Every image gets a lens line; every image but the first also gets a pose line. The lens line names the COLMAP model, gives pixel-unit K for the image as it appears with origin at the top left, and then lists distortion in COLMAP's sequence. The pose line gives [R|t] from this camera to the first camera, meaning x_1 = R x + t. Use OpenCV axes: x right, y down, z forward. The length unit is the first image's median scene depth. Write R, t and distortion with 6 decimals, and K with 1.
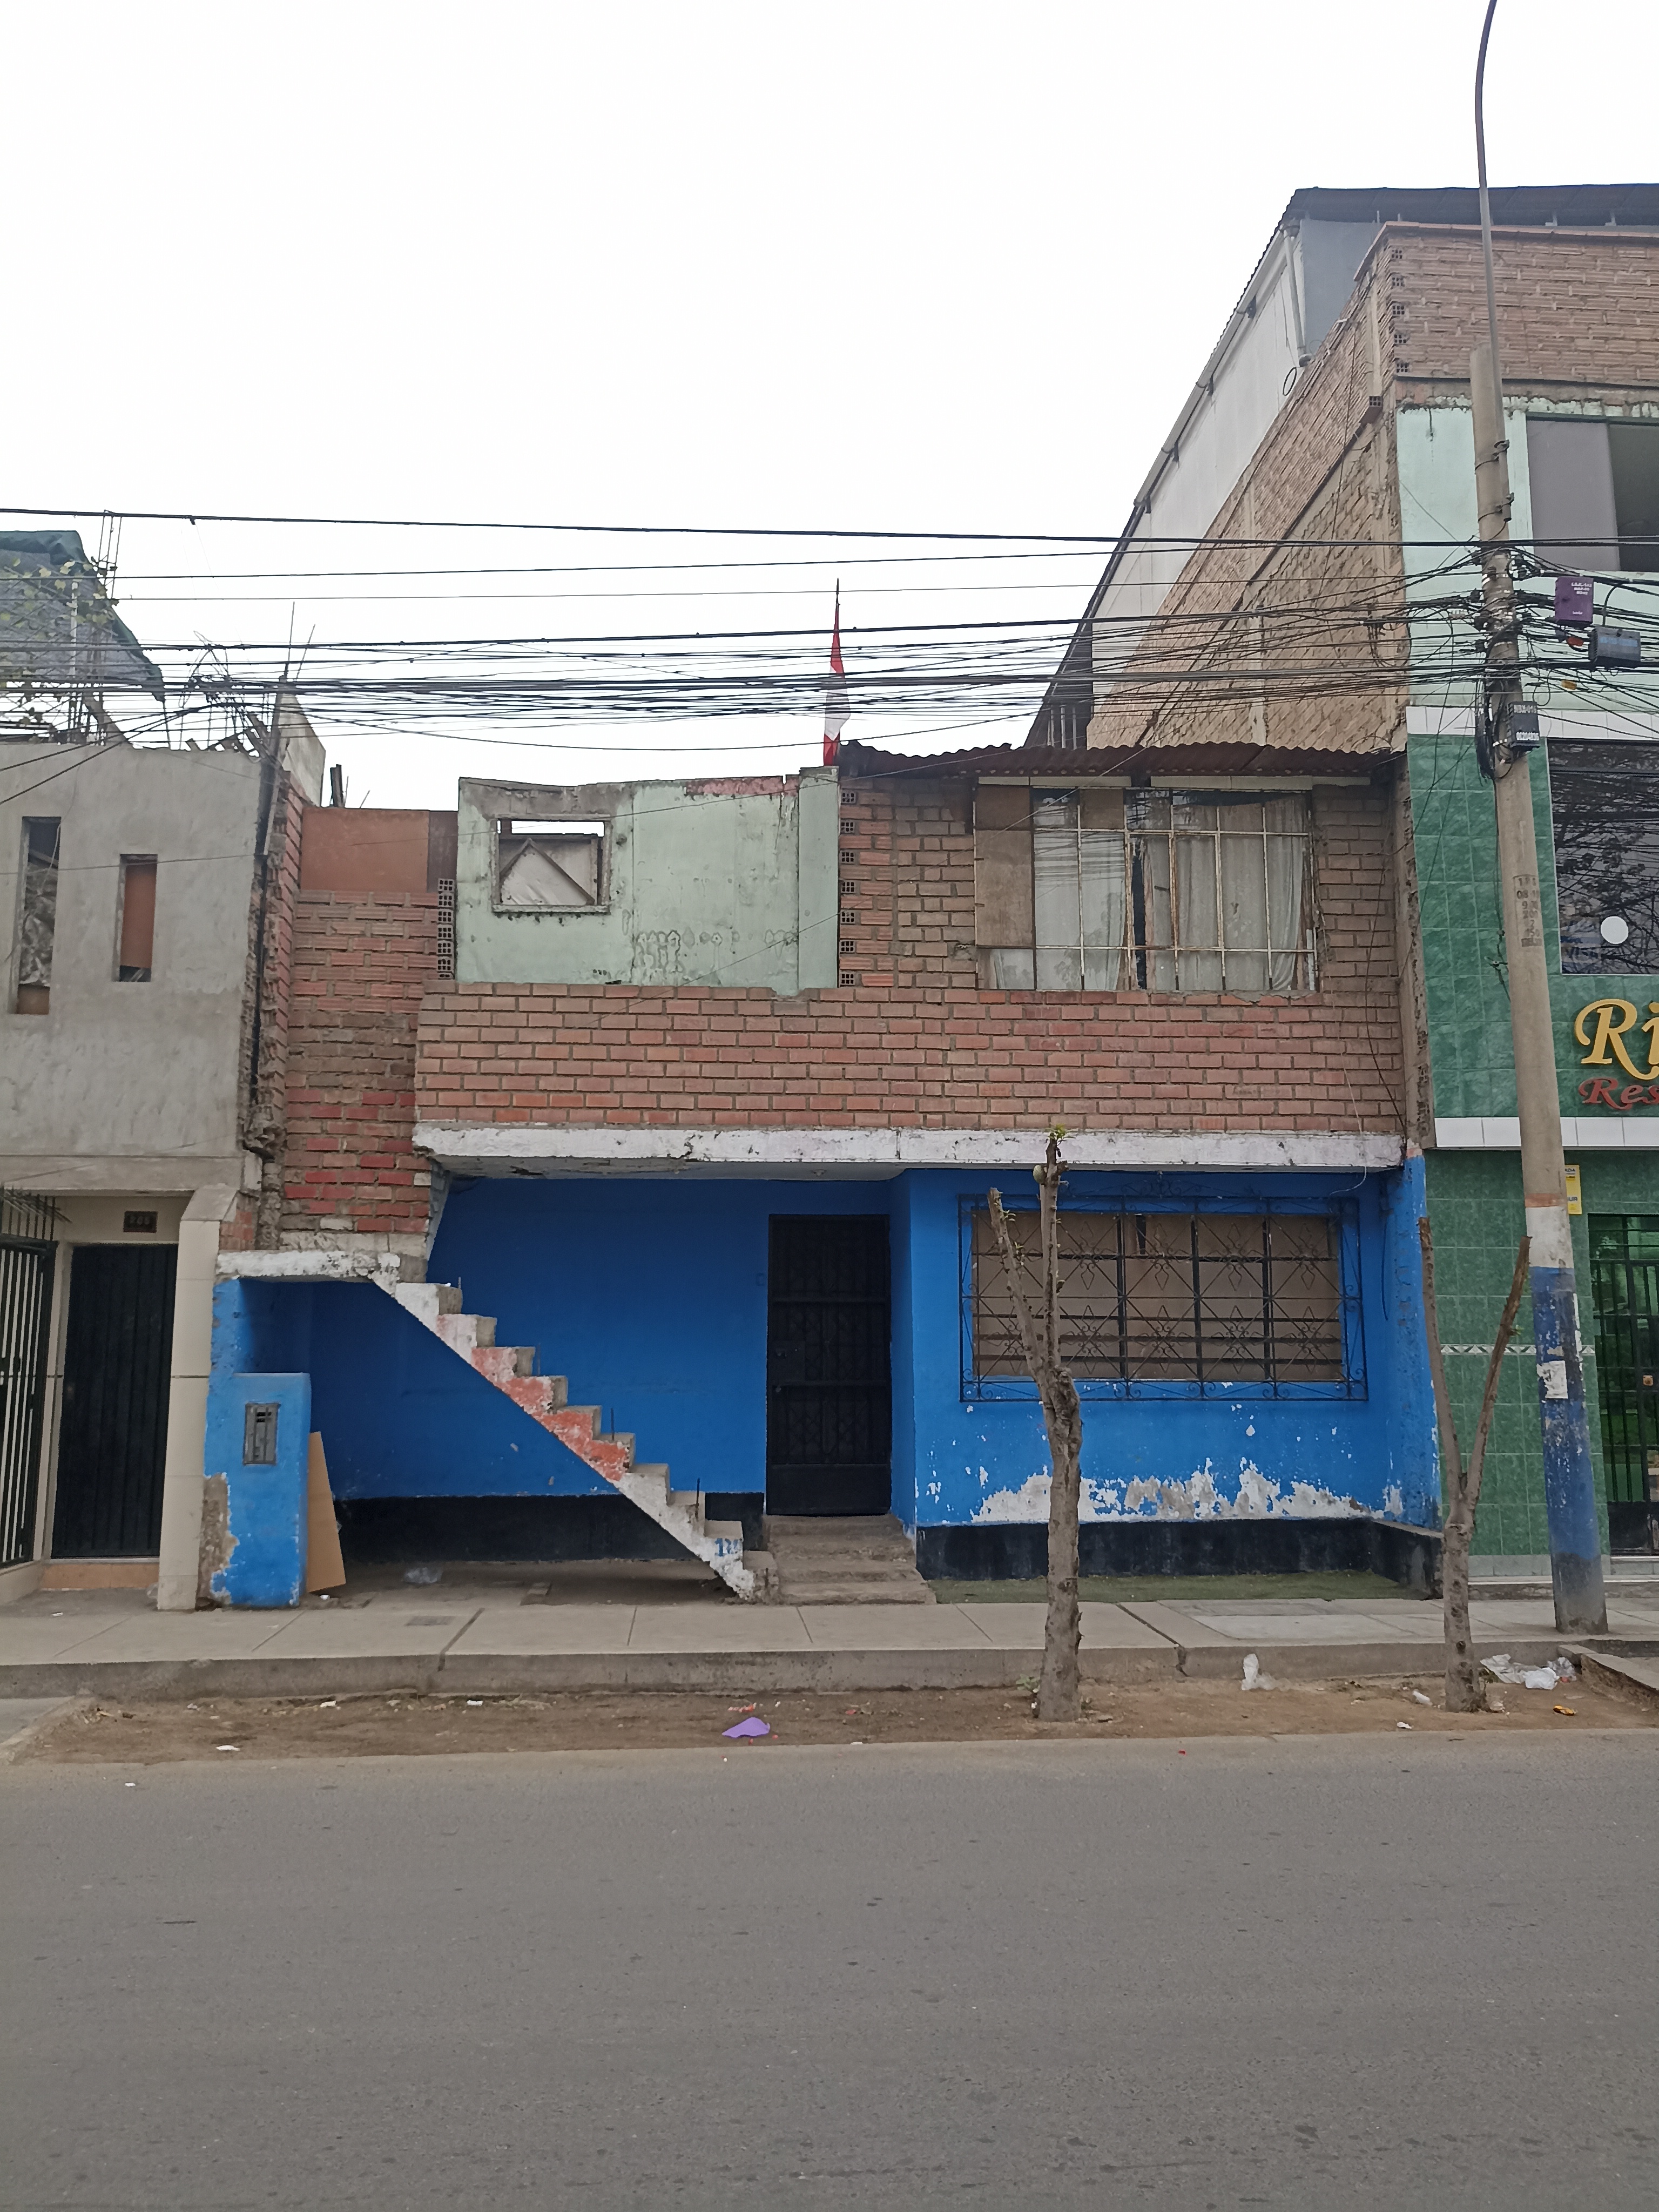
lens RADIAL K [[1590.4, 0, 827.8], [0, 1590.4, 1107.5], [0, 0, 1]] dist [-0.008946, -0.013244]
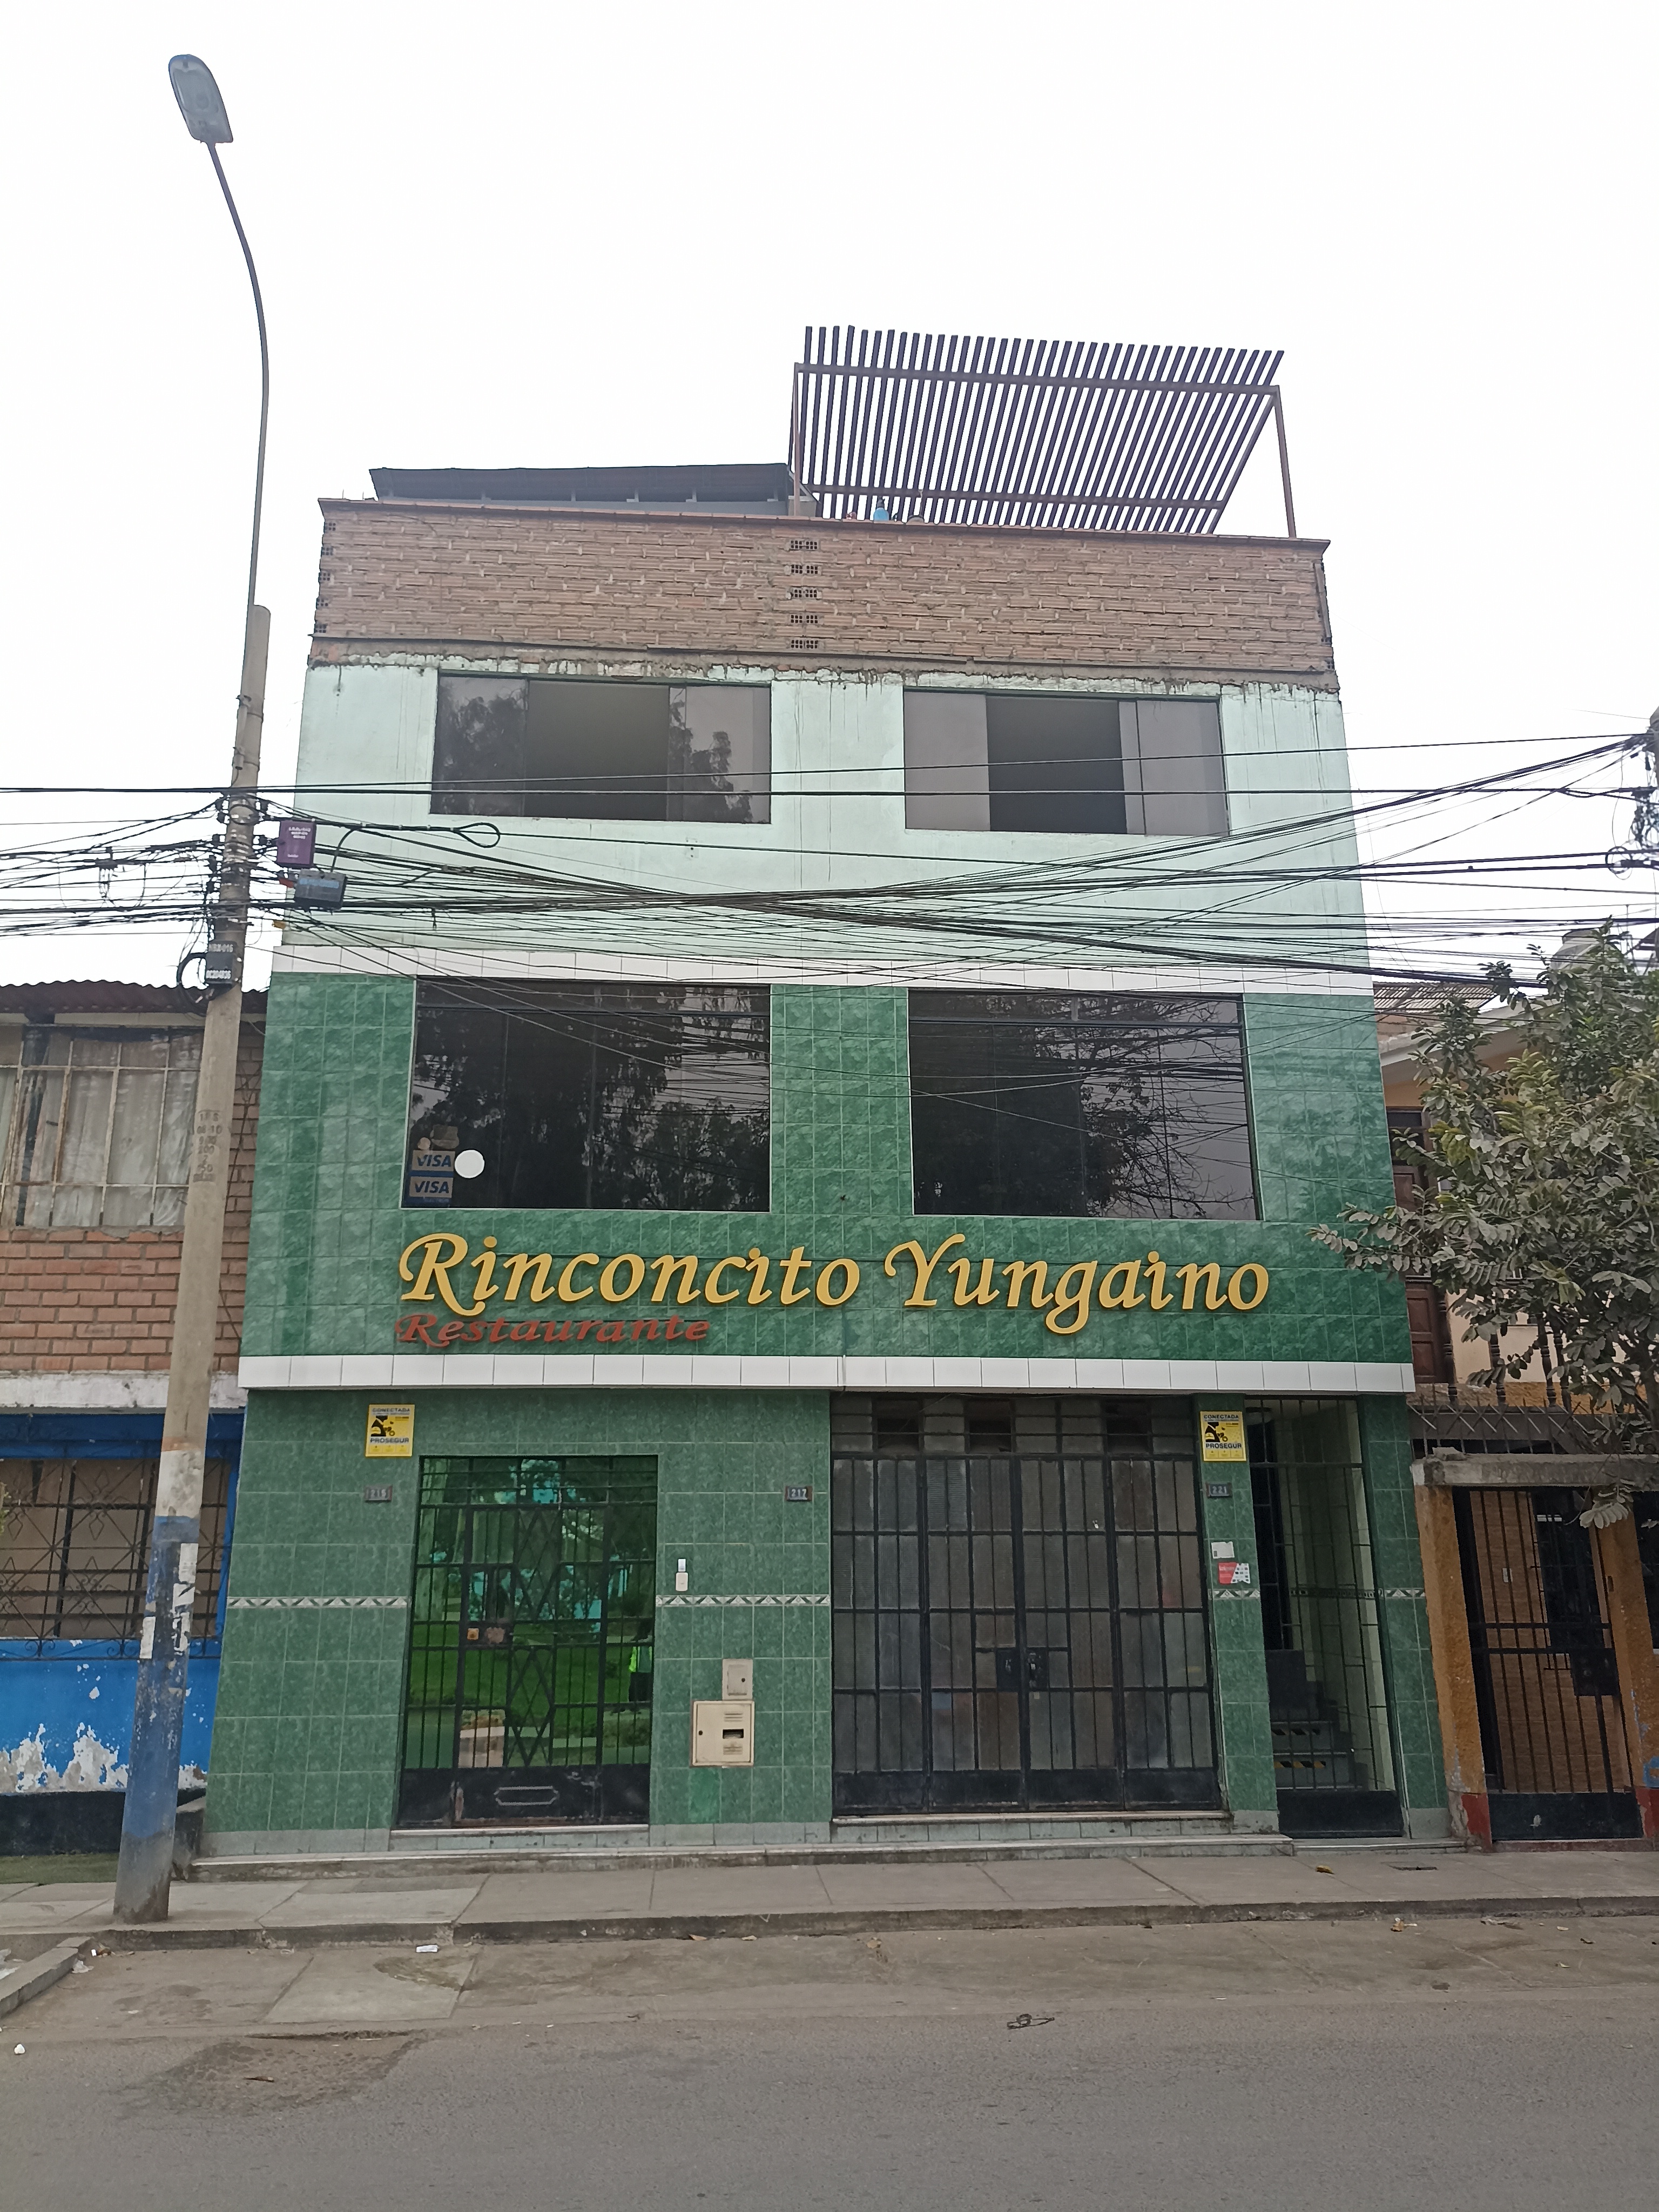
lens RADIAL K [[1590.4, 0, 828.3], [0, 1590.4, 1097.6], [0, 0, 1]] dist [-0.008946, -0.013244]
pose [[0.999154, -0.002003, 0.041085, 0.668153], [0.008284, 0.988146, -0.153291, 0.001747], [-0.040291, 0.153501, 0.987327, 0.000404]]
